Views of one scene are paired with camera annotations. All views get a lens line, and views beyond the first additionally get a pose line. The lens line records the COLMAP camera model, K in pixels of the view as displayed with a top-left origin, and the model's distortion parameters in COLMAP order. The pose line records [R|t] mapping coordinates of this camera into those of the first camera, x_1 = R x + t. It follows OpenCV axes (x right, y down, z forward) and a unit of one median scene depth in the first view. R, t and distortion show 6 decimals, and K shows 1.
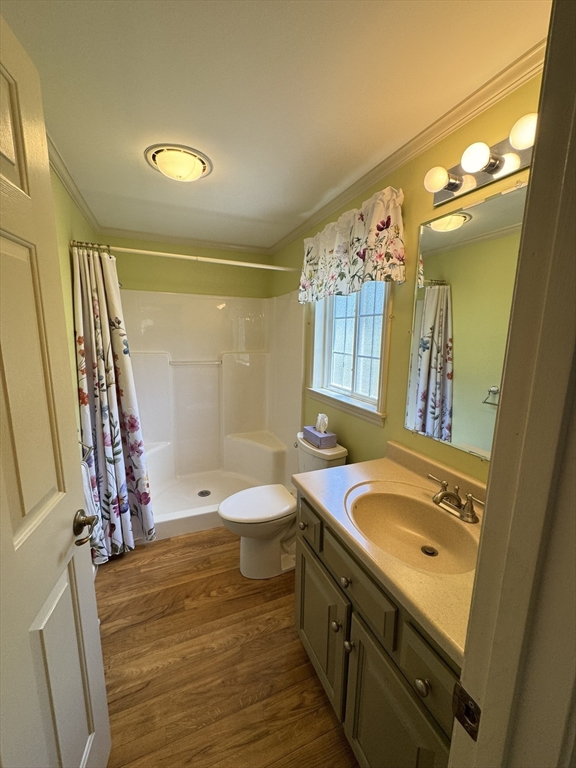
lens RADIAL K [[306.0, 0, 289.1], [0, 306.0, 383.7], [0, 0, 1]] dist [-0.003862, 0.000361]
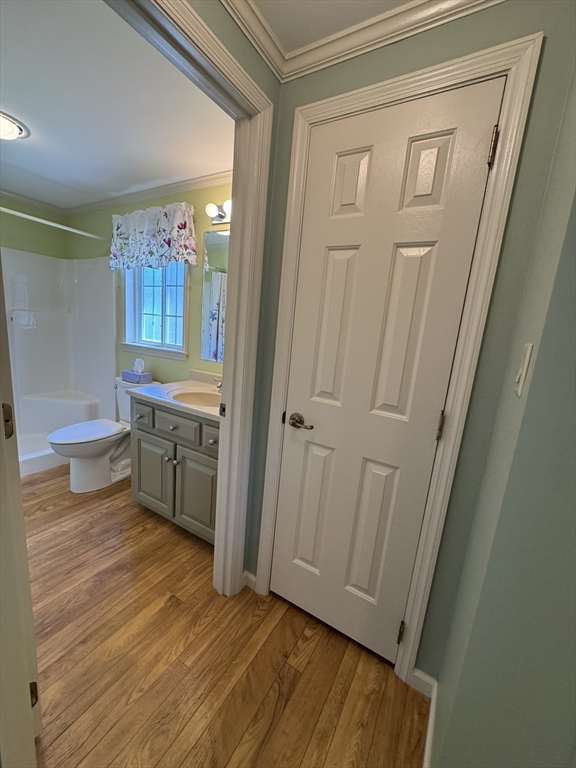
lens RADIAL K [[305.8, 0, 290.1], [0, 305.8, 384.2], [0, 0, 1]] dist [-0.005851, 0.000186]
pose [[0.799045, -0.057957, 0.598472, -0.197697], [0.024919, 0.997680, 0.063347, 0.172630], [-0.600755, -0.035704, 0.798635, -0.520267]]
